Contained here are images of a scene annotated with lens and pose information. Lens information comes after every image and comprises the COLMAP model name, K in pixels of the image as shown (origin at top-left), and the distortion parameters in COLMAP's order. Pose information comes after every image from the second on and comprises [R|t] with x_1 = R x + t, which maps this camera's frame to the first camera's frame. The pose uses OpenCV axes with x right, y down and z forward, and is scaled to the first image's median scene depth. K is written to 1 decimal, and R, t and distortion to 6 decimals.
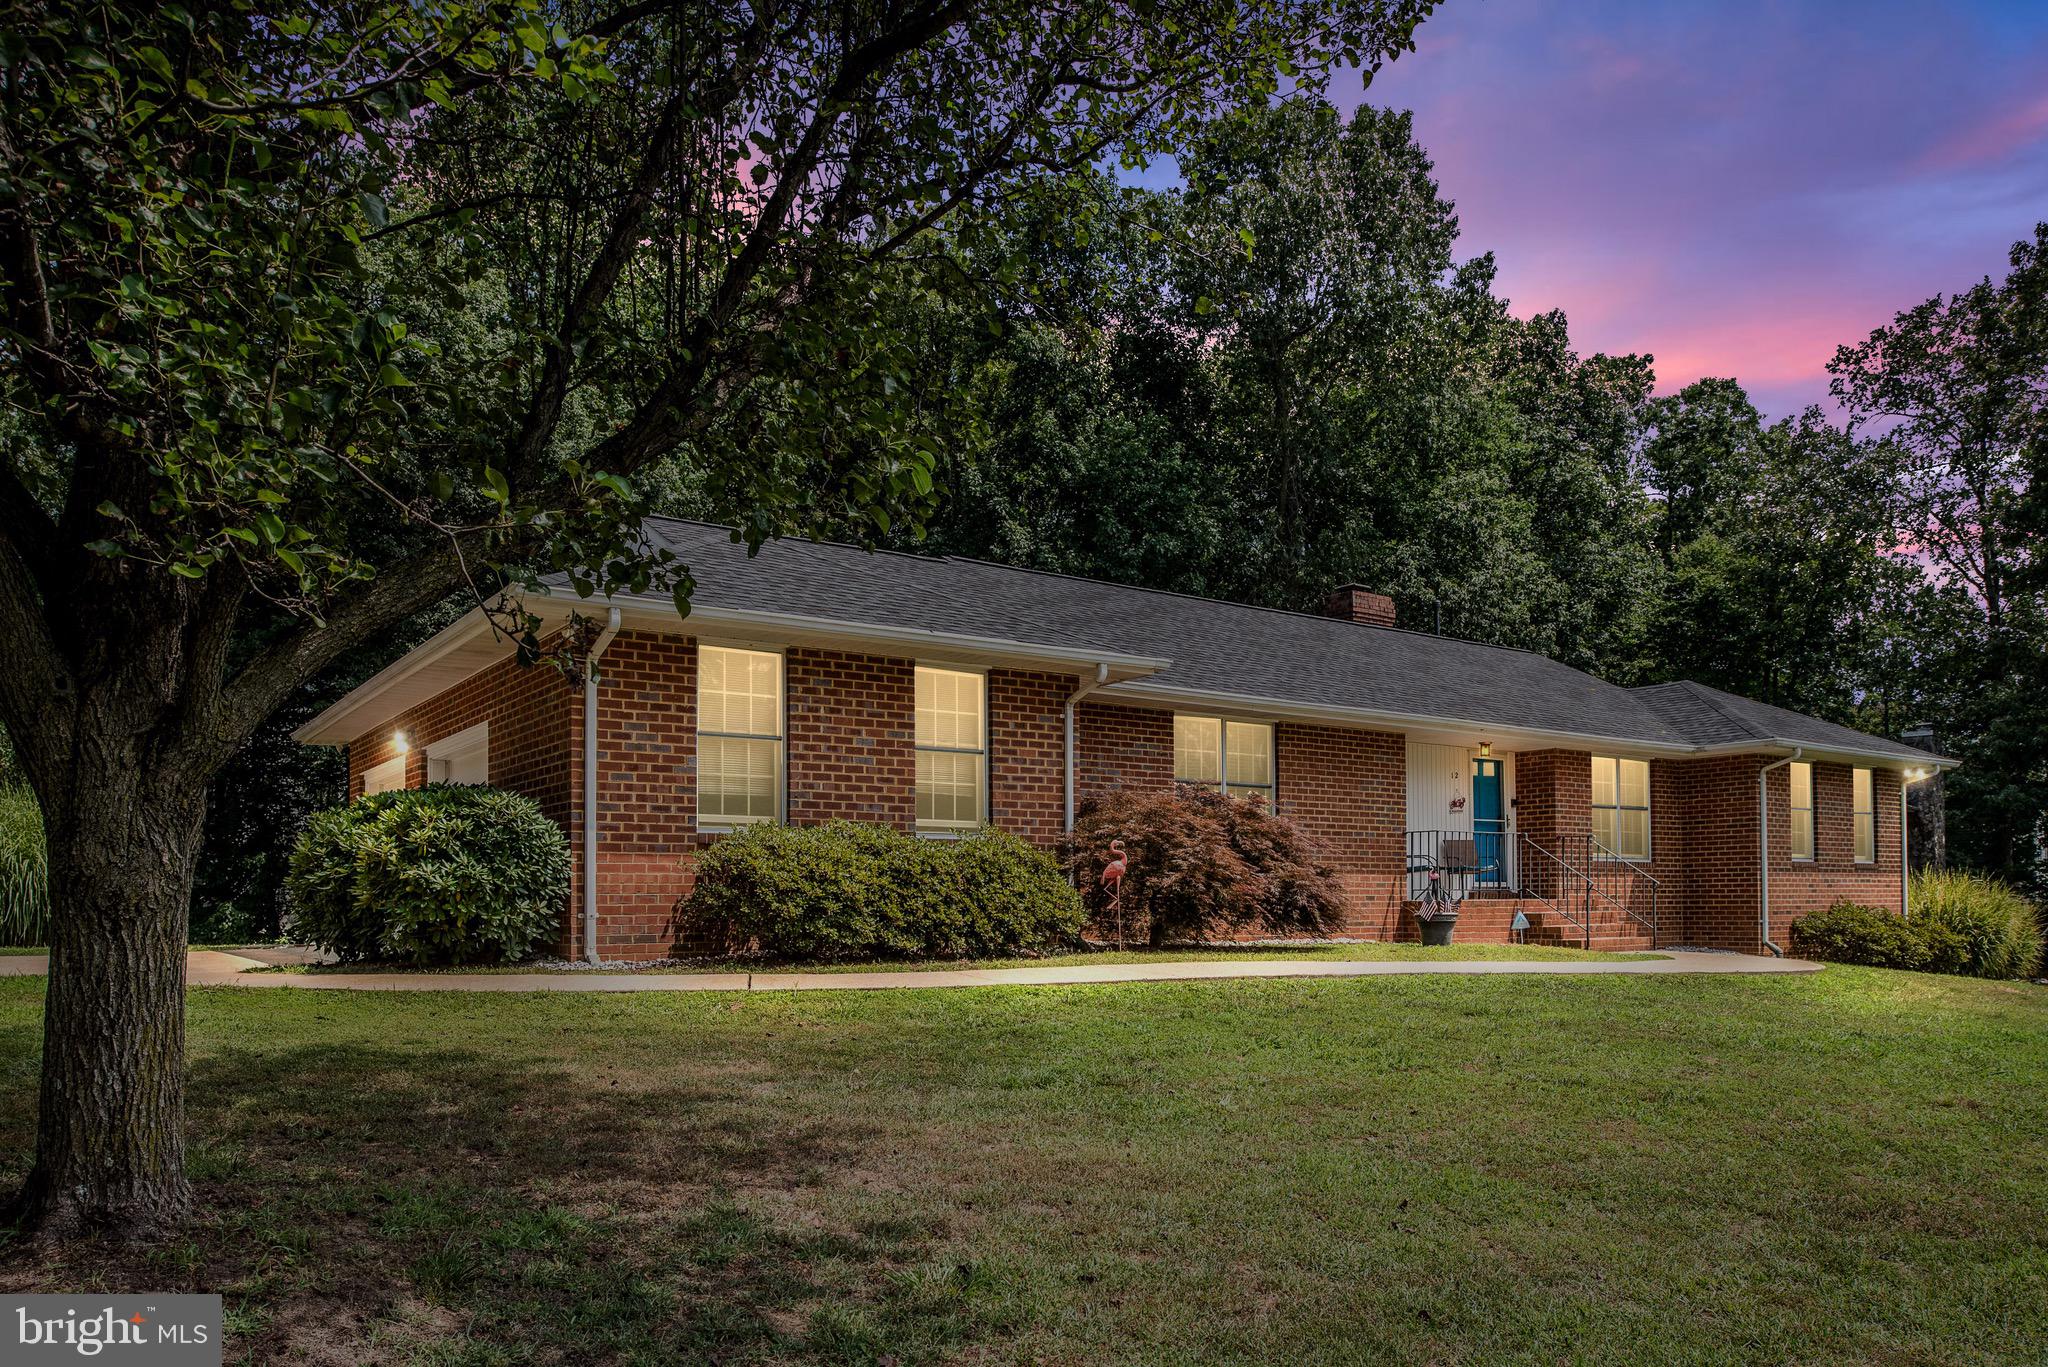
lens RADIAL K [[1427.6, 0, 1033.5], [0, 1427.6, 856.8], [0, 0, 1]] dist [-0.005726, -0.004616]
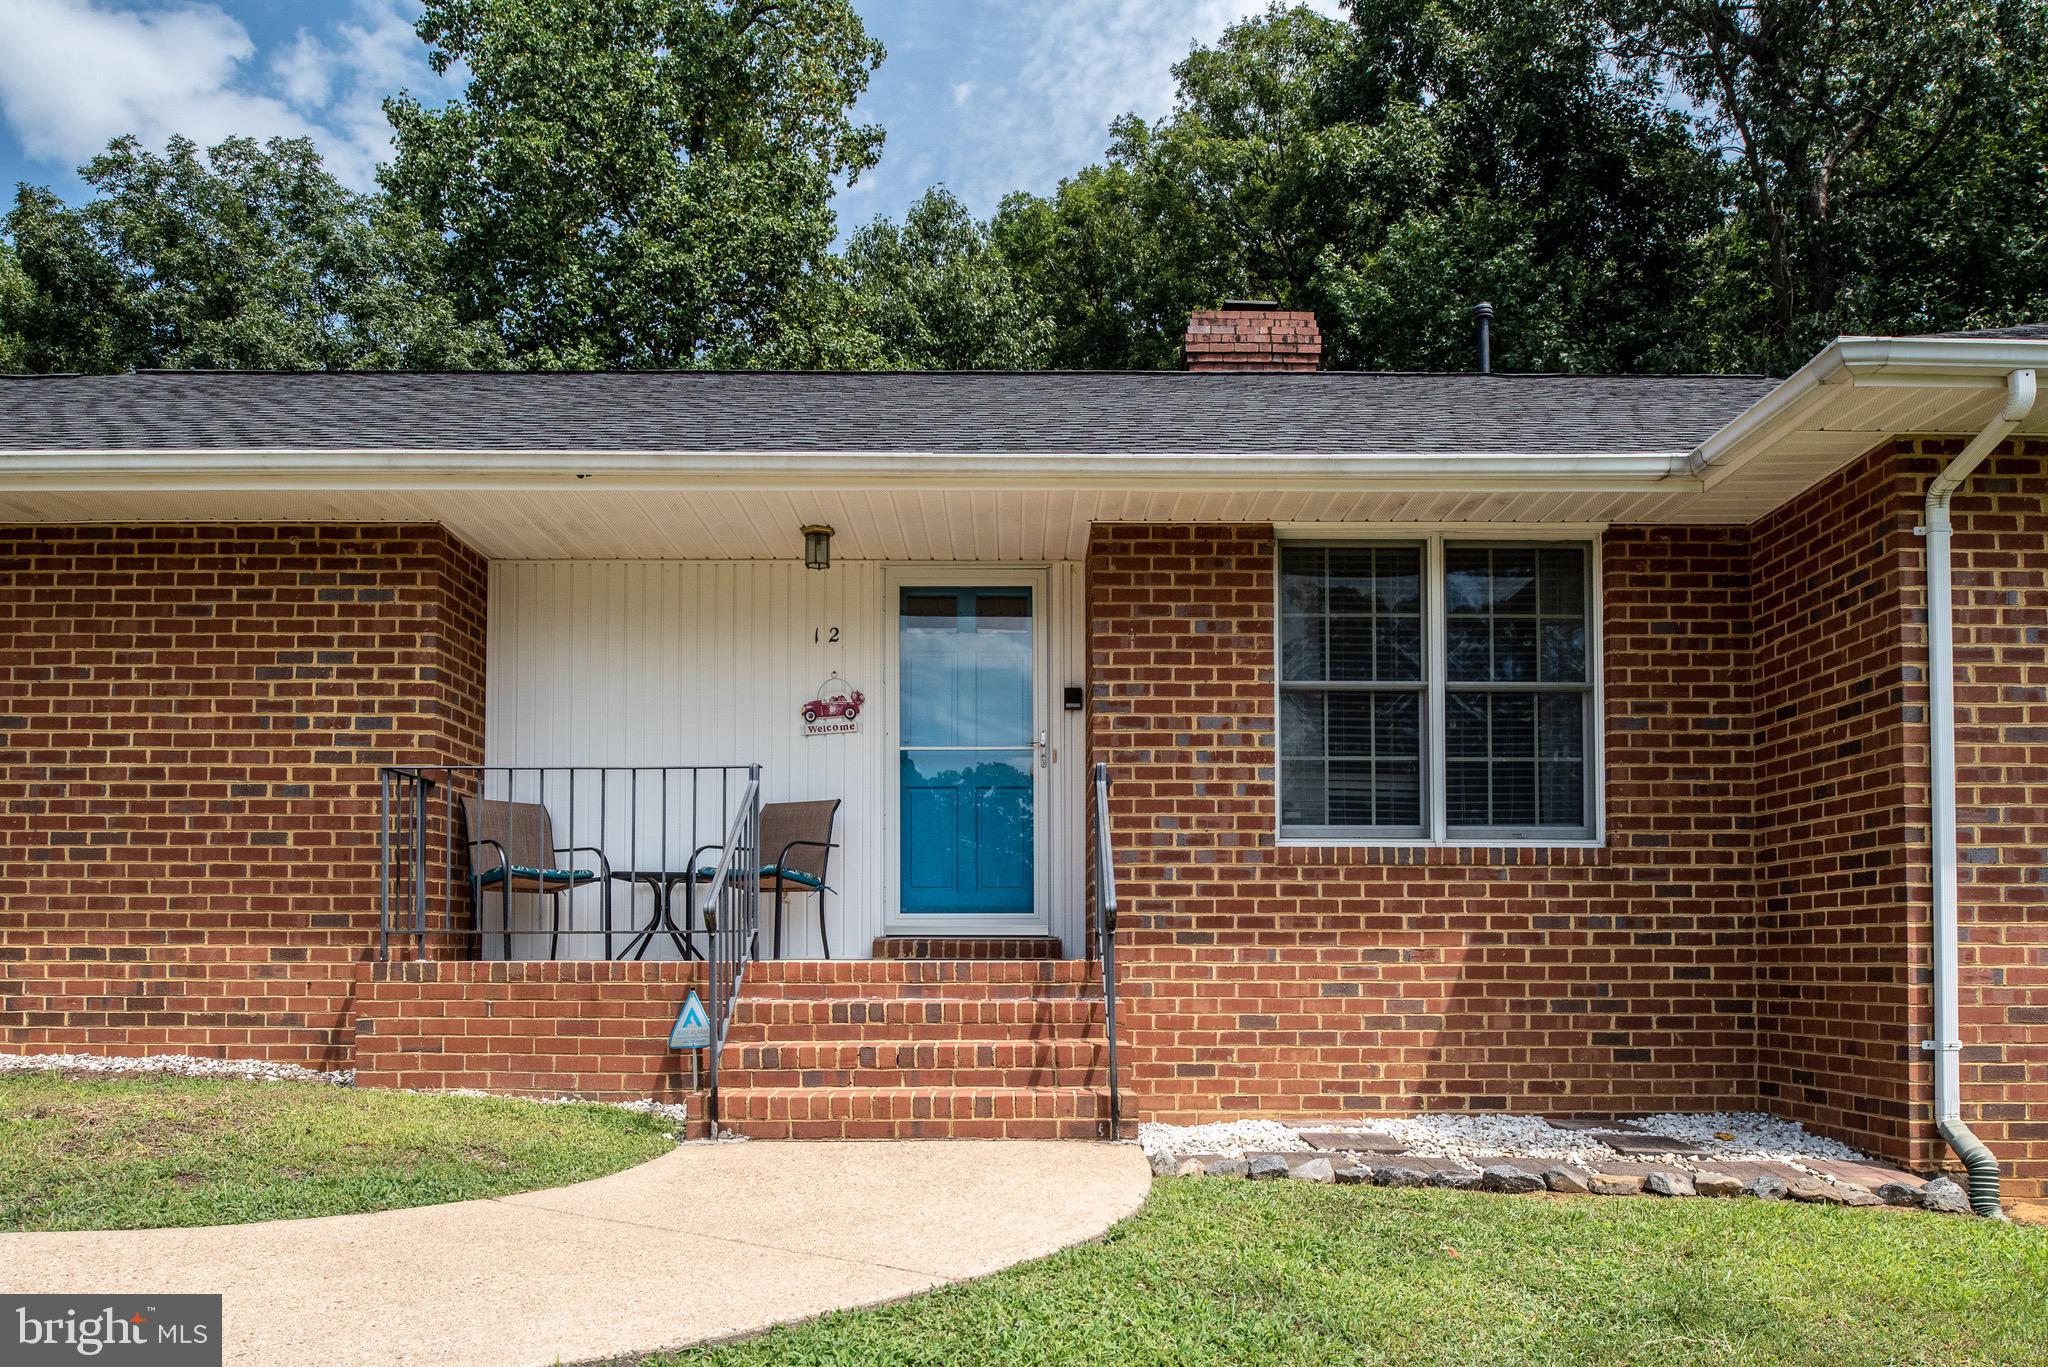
lens RADIAL K [[1423.0, 0, 1021.8], [0, 1423.0, 892.0], [0, 0, 1]] dist [-0.002846, -0.018061]
pose [[0.814588, -0.022275, -0.579613, 0.587509], [0.013728, 0.999723, -0.019127, 0.020604], [0.579878, 0.007624, 0.814668, 0.758869]]
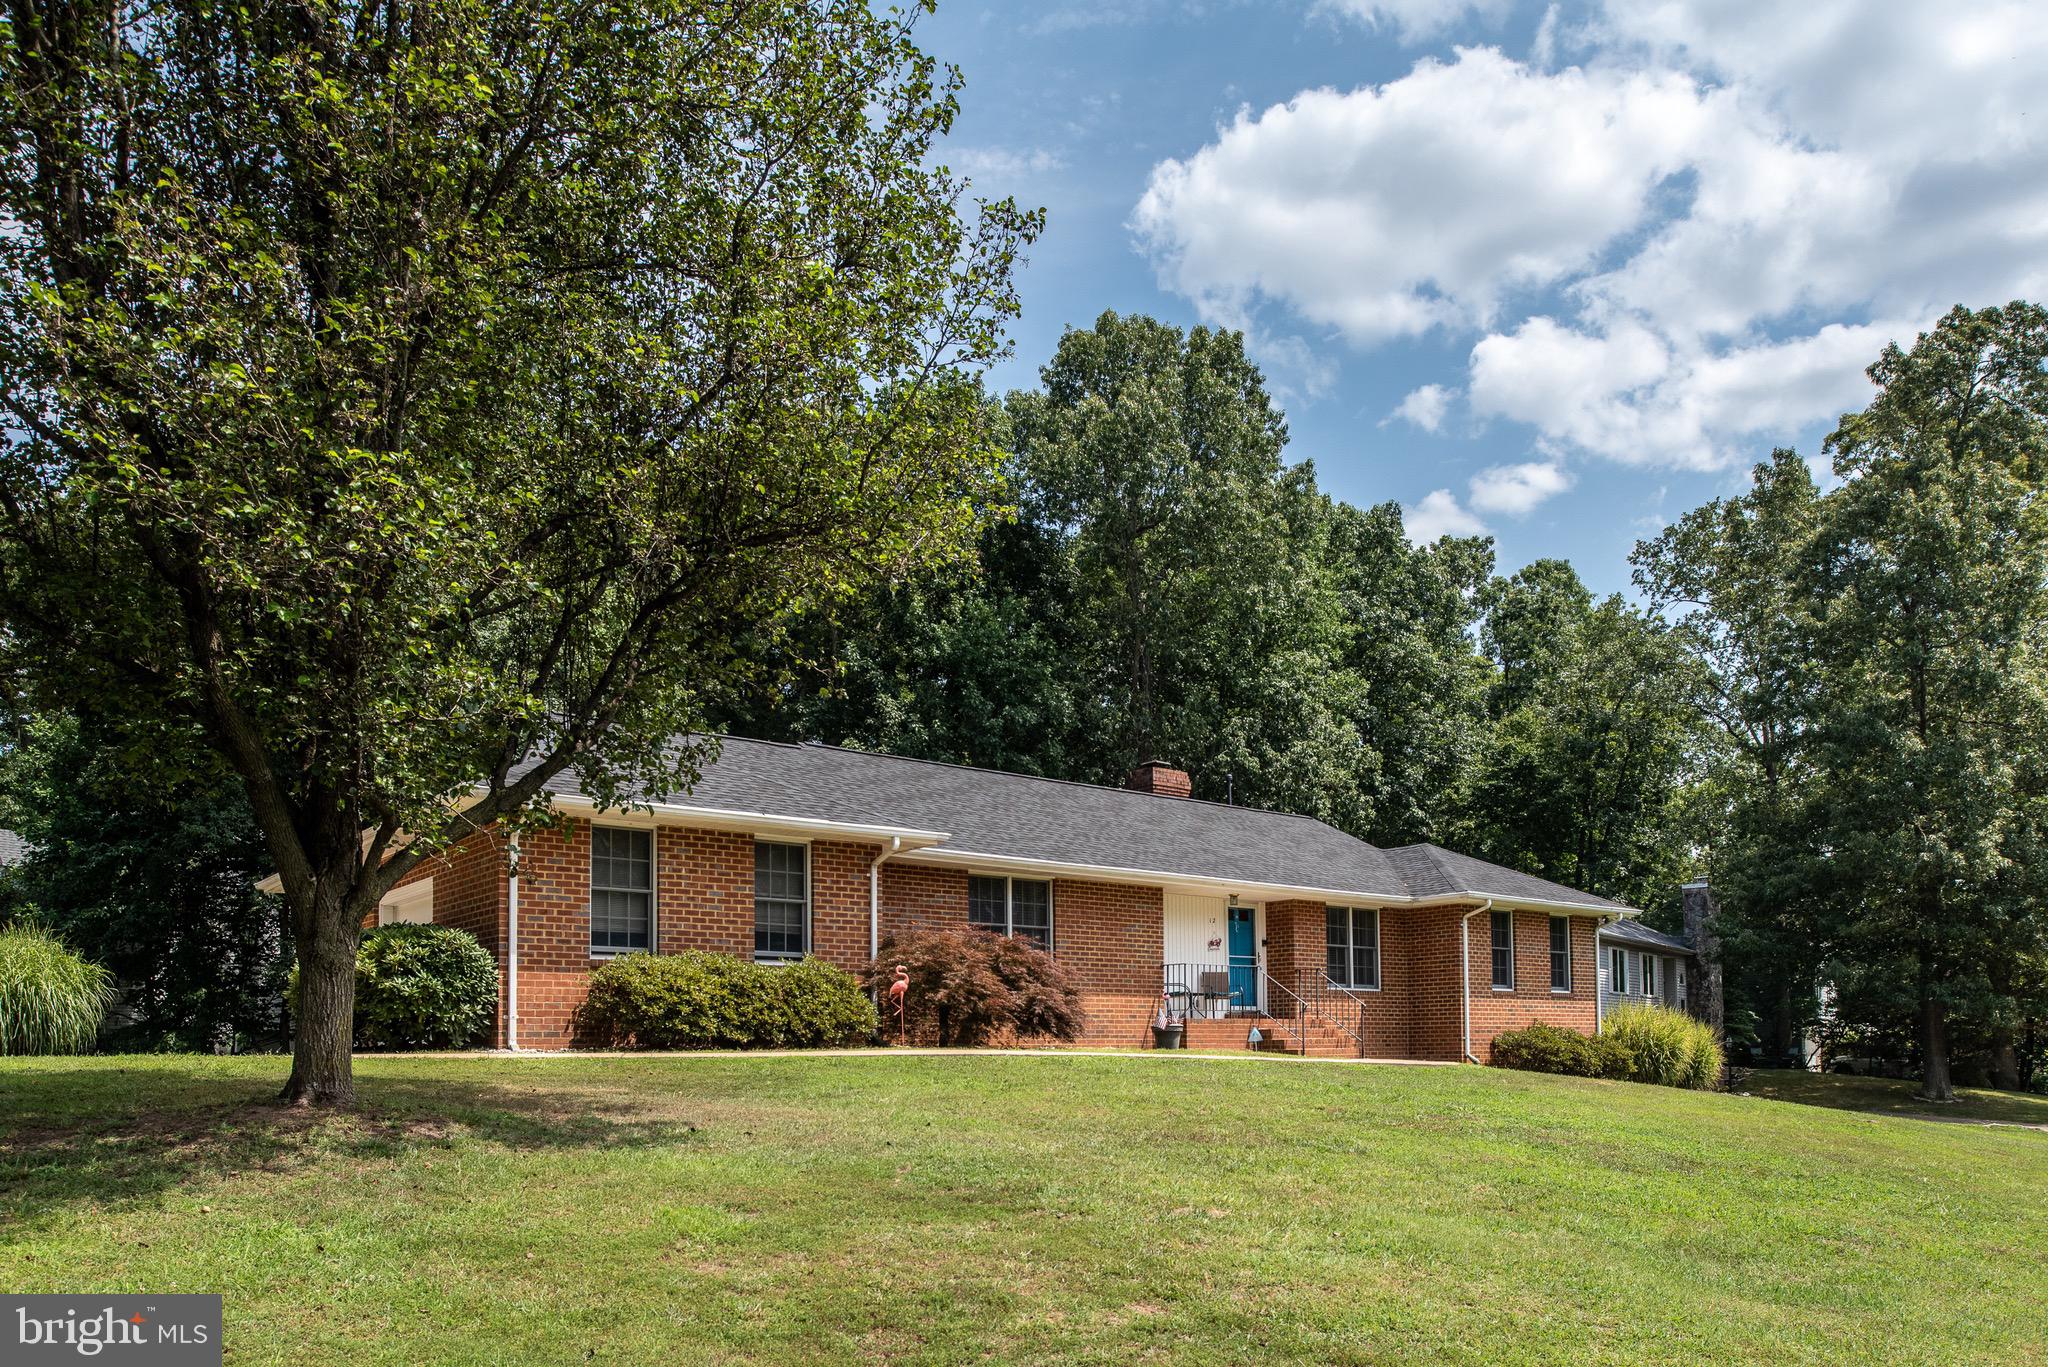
lens RADIAL K [[1433.4, 0, 1031.5], [0, 1433.4, 987.2], [0, 0, 1]] dist [0.002826, 0.000289]
pose [[0.998334, -0.000877, 0.057686, 0.068759], [0.001610, 0.999919, -0.012664, 0.017629], [-0.057670, 0.012736, 0.998254, -0.255079]]
